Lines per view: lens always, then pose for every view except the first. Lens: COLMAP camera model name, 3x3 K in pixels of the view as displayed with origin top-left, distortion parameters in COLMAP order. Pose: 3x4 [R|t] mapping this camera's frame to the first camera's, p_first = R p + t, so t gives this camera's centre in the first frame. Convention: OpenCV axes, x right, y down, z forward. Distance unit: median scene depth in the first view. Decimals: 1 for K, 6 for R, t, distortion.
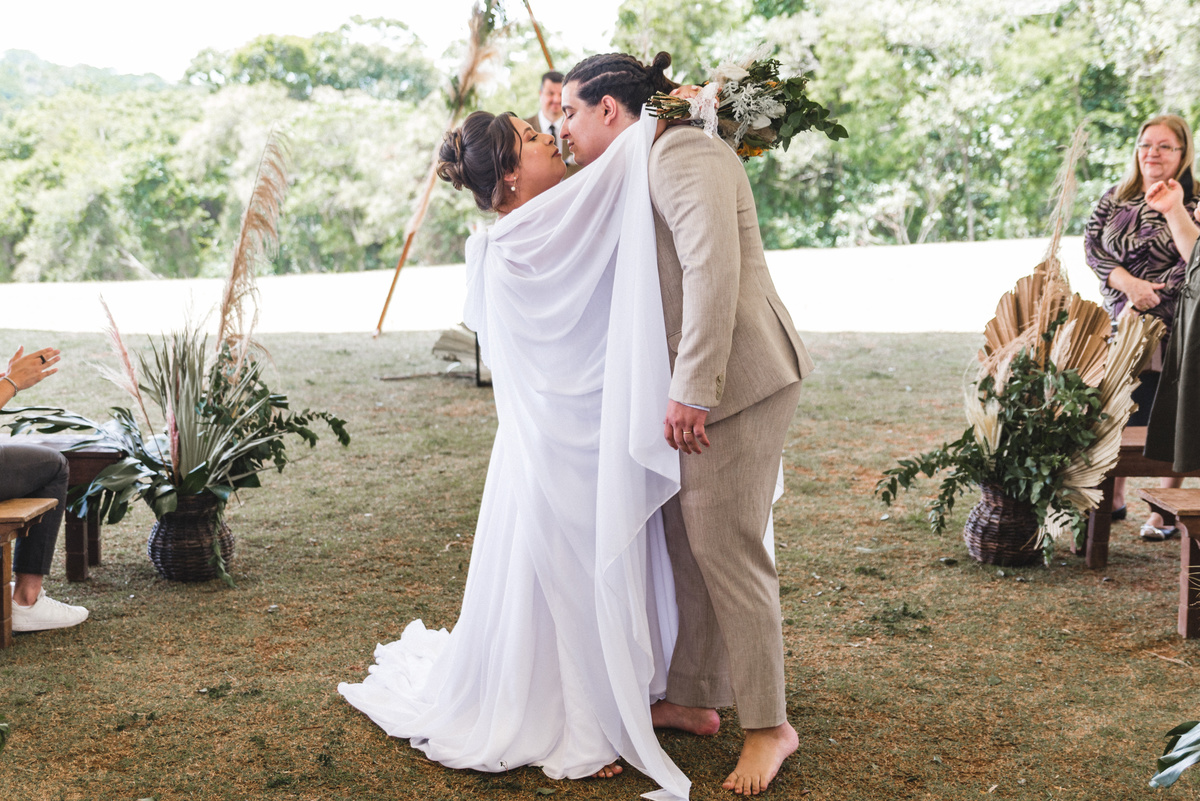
lens RADIAL K [[1555.3, 0, 566.0], [0, 1555.3, 375.7], [0, 0, 1]] dist [-0.017127, -0.020416]
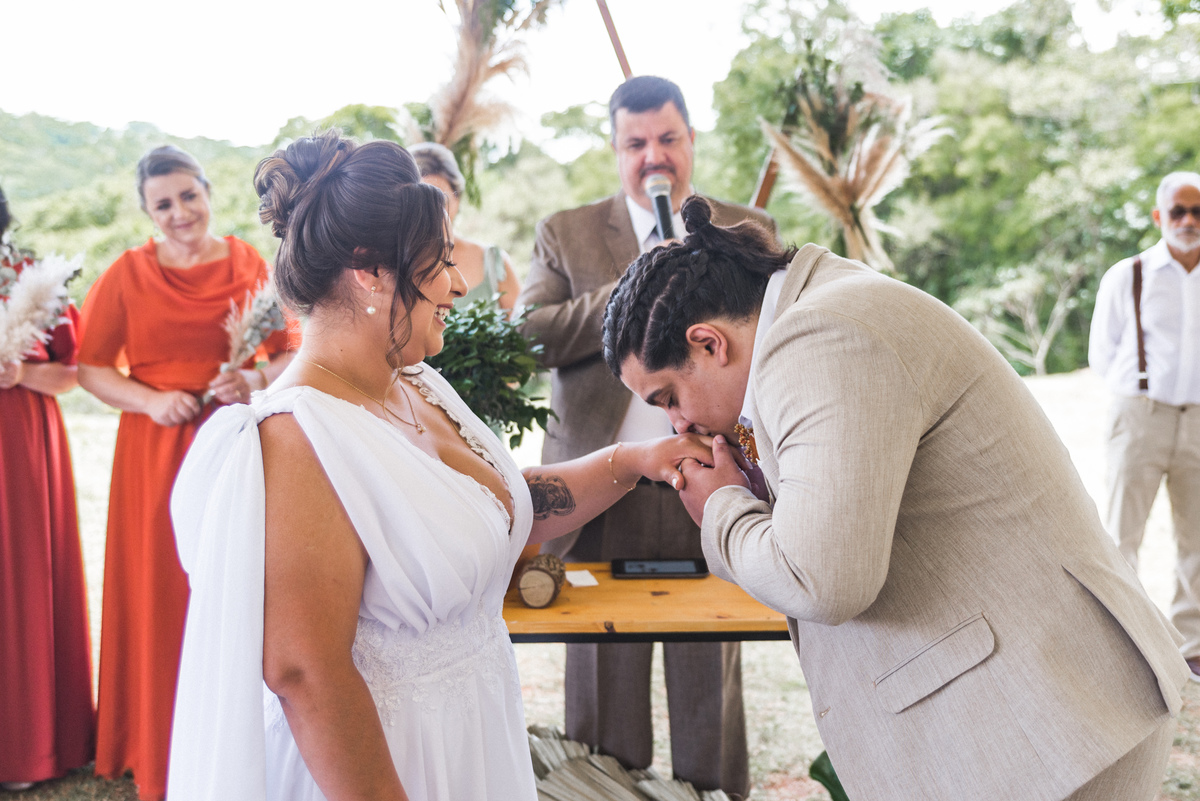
lens RADIAL K [[1333.4, 0, 646.6], [0, 1333.4, 353.5], [0, 0, 1]] dist [-0.056044, 0.020167]
pose [[0.999927, 0.009809, -0.007045, -0.001083], [-0.010086, 0.999133, -0.040398, -0.039916], [0.006642, 0.040466, 0.999159, 0.230876]]
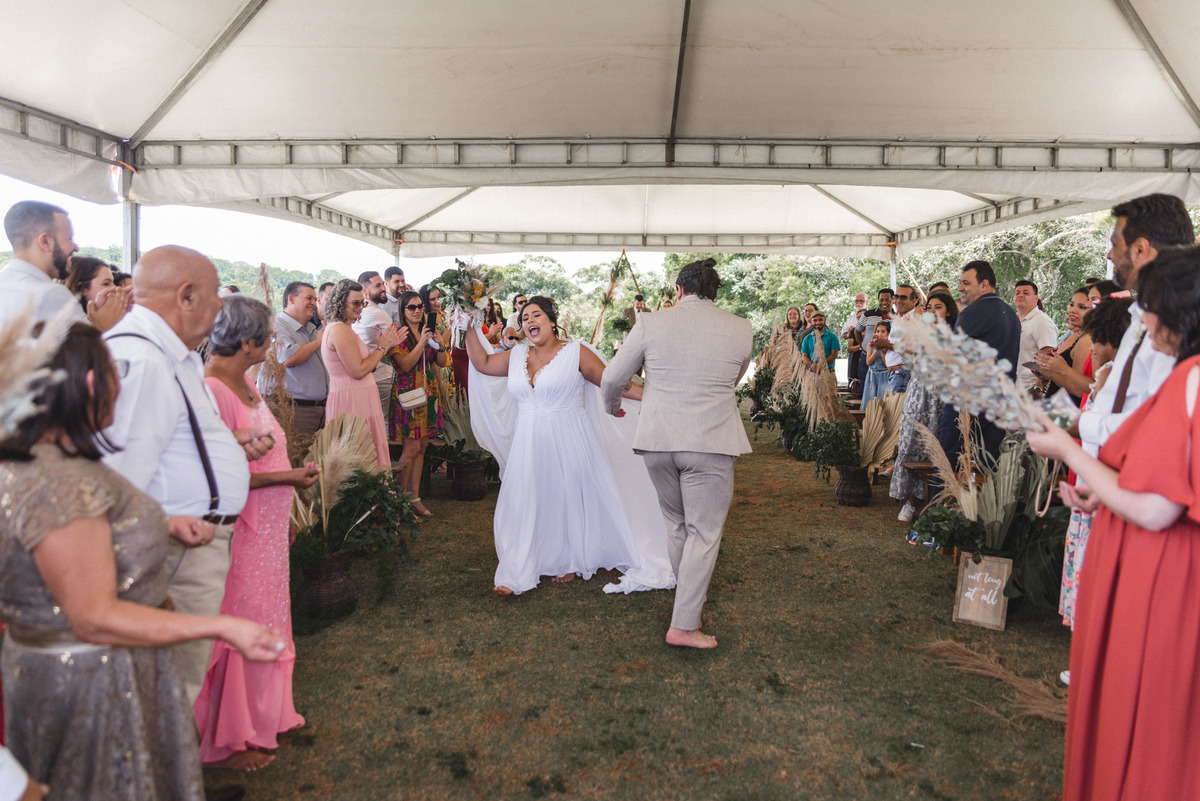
lens RADIAL K [[953.8, 0, 601.2], [0, 953.8, 358.7], [0, 0, 1]] dist [0.003596, -0.003429]
pose [[0.999295, 0.000522, -0.037530, -0.004713], [-0.004713, 0.993732, -0.111691, 0.041202], [0.037237, 0.111789, 0.993034, -0.244936]]
